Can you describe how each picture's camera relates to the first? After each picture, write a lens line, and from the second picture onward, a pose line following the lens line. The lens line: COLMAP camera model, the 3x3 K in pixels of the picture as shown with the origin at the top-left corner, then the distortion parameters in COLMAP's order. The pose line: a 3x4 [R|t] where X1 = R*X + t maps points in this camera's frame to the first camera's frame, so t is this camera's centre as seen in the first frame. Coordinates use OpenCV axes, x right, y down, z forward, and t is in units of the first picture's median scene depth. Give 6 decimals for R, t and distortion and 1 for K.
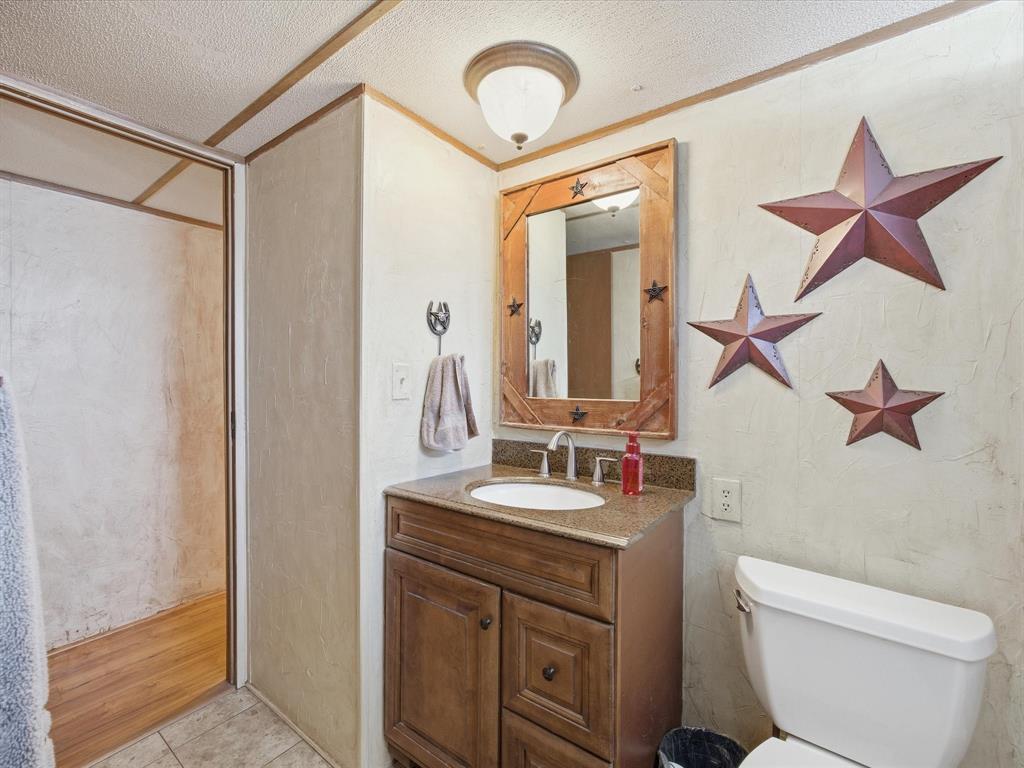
lens RADIAL K [[419.6, 0, 509.4], [0, 419.6, 385.3], [0, 0, 1]] dist [-0.001806, 0.000071]
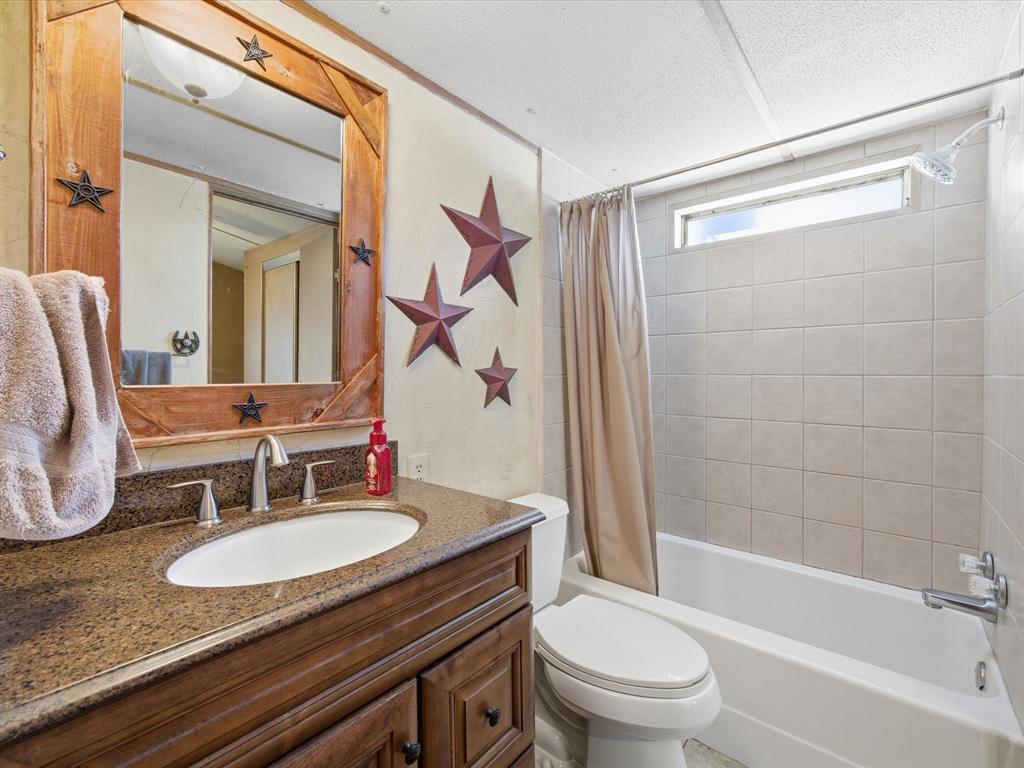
lens RADIAL K [[446.1, 0, 510.3], [0, 446.1, 373.0], [0, 0, 1]] dist [0.001662, 0.000266]
pose [[0.120171, -0.009771, 0.992705, -0.539040], [0.003791, 0.999949, 0.009383, 0.013060], [-0.992746, 0.002636, 0.120202, 0.622179]]
